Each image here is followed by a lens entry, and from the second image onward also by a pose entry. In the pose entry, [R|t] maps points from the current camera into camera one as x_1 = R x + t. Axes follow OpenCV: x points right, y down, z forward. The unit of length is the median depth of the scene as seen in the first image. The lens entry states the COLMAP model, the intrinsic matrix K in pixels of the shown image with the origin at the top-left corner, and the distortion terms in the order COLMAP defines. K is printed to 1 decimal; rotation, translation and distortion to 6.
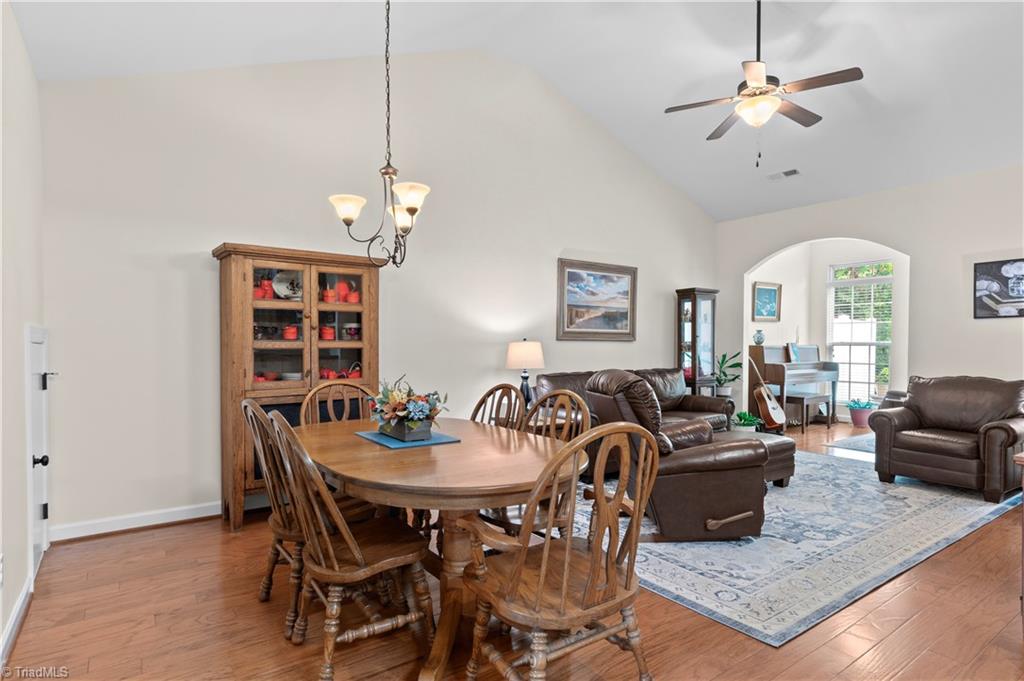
lens RADIAL K [[532.8, 0, 512.7], [0, 532.8, 341.9], [0, 0, 1]] dist [0.002517, -0.000122]
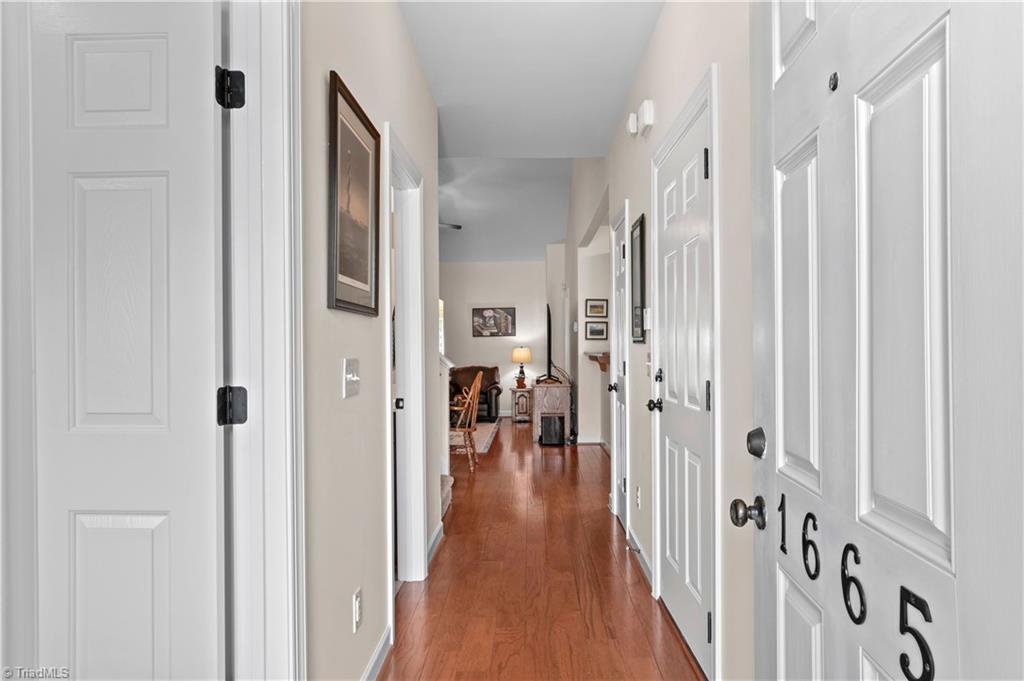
lens RADIAL K [[620.8, 0, 511.6], [0, 620.8, 343.7], [0, 0, 1]] dist [-0.000078, 0.000000]
pose [[0.601133, -0.003152, 0.799143, -0.628225], [0.013128, 0.999896, -0.005932, -0.002492], [-0.799041, 0.014057, 0.601112, -0.344058]]
